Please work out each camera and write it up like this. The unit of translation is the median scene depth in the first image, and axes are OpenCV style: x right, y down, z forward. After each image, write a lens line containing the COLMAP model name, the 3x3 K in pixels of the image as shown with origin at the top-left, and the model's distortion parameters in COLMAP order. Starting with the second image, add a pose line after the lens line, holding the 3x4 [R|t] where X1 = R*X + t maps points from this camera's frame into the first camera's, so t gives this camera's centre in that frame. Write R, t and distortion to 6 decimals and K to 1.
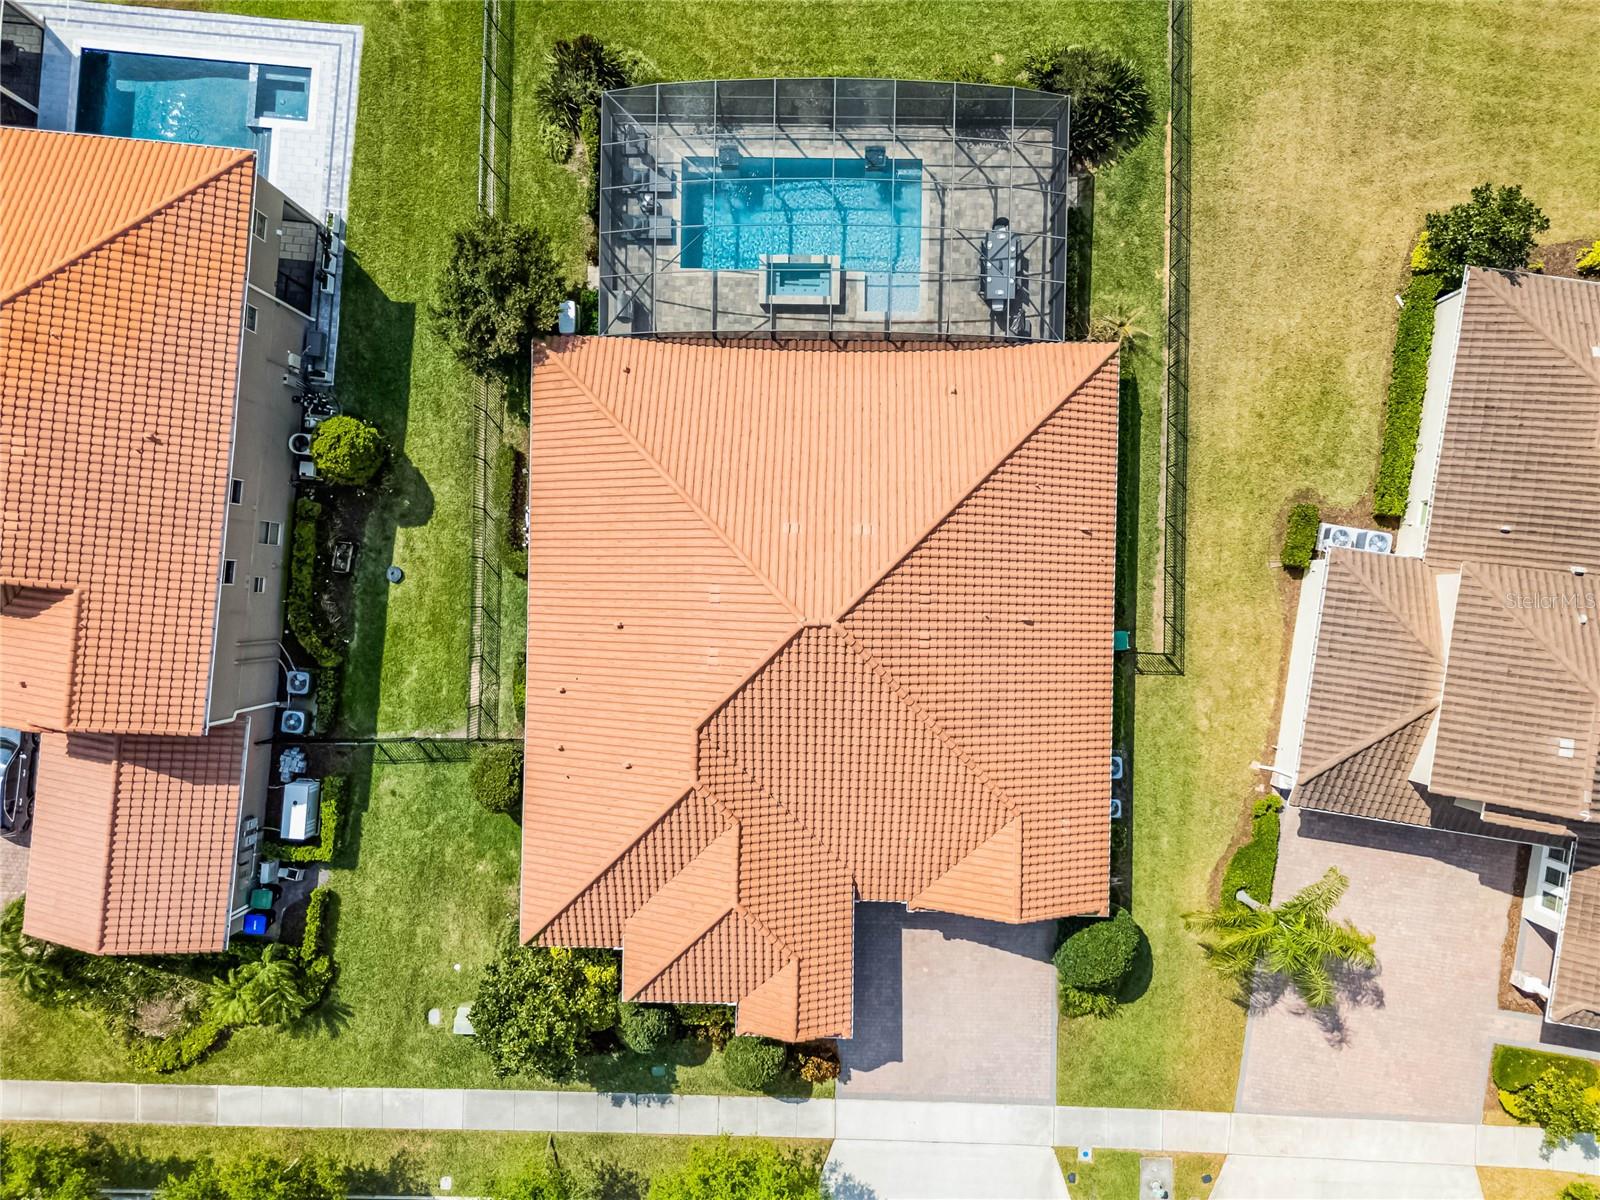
lens RADIAL K [[1169.7, 0, 800.0], [0, 1169.7, 600.0], [0, 0, 1]] dist [0.077550, -0.075525]
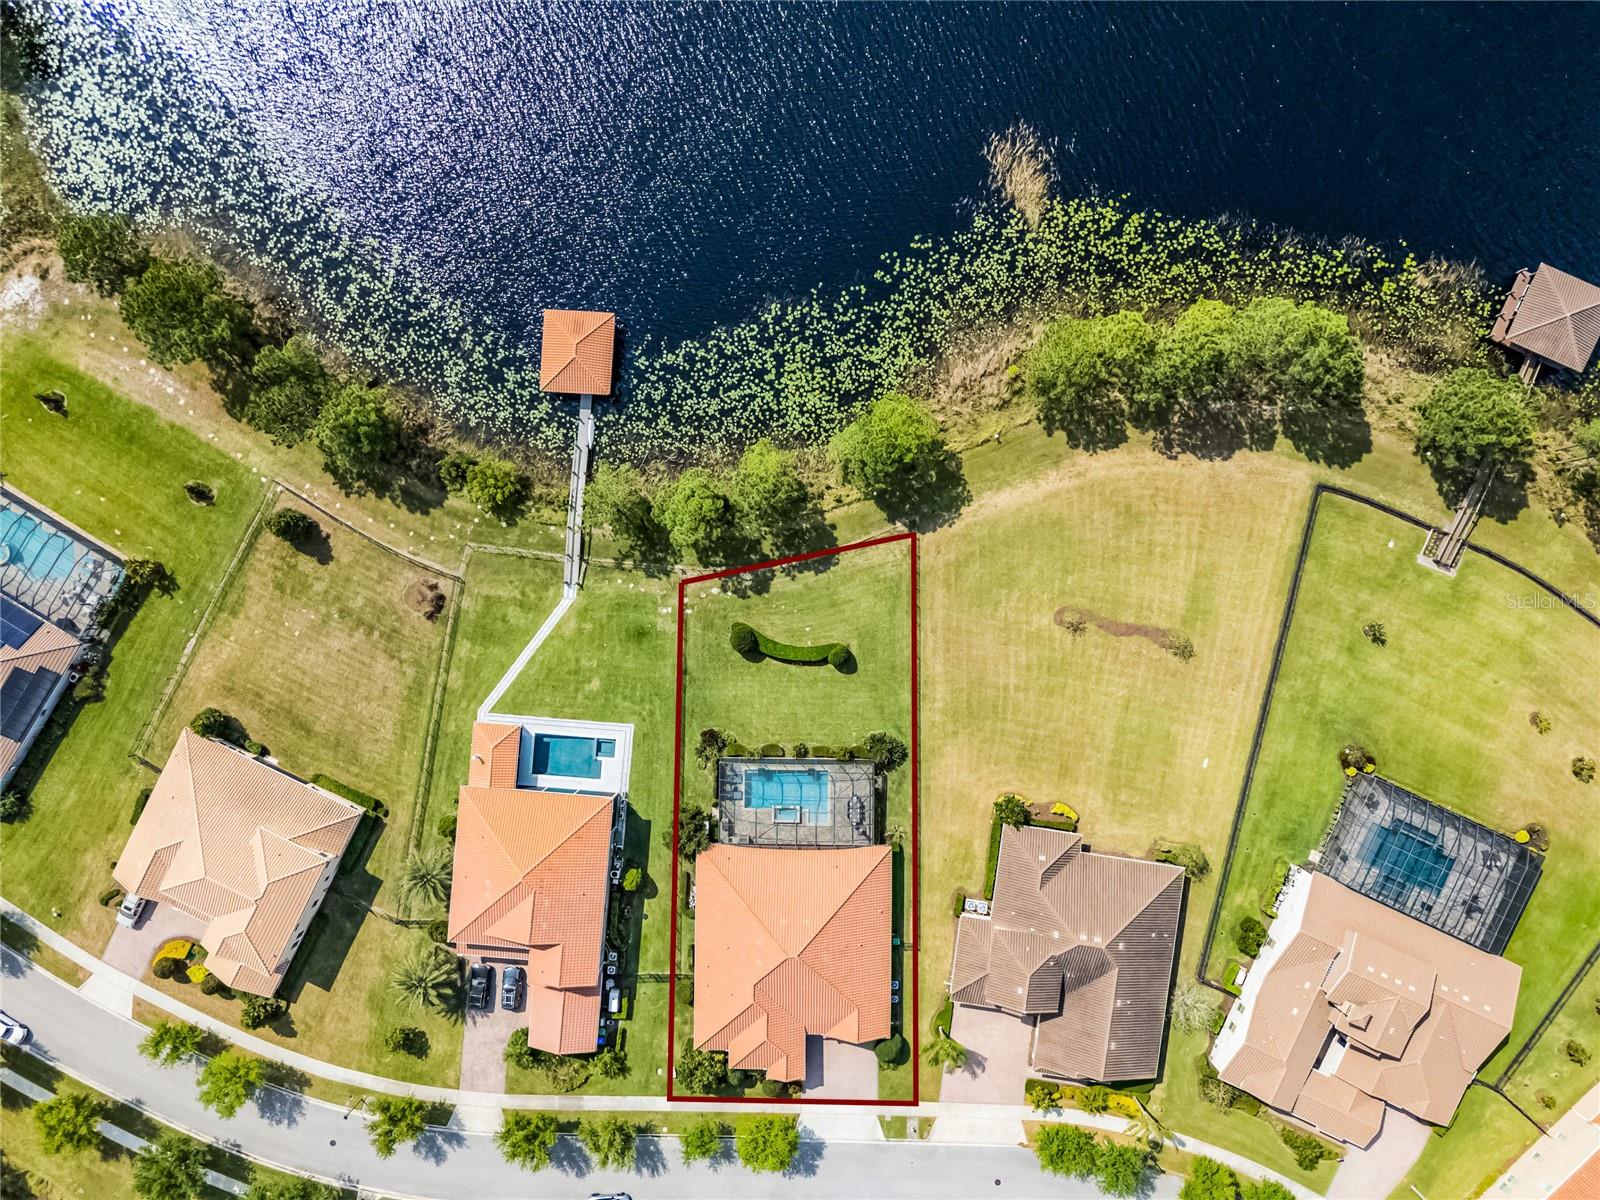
lens RADIAL K [[1169.7, 0, 800.0], [0, 1169.7, 600.0], [0, 0, 1]] dist [0.077550, -0.075525]
pose [[0.999962, -0.008730, 0.000802, 0.037024], [0.008718, 0.999862, 0.014120, -0.834817], [-0.000925, -0.014113, 0.999900, -1.862468]]
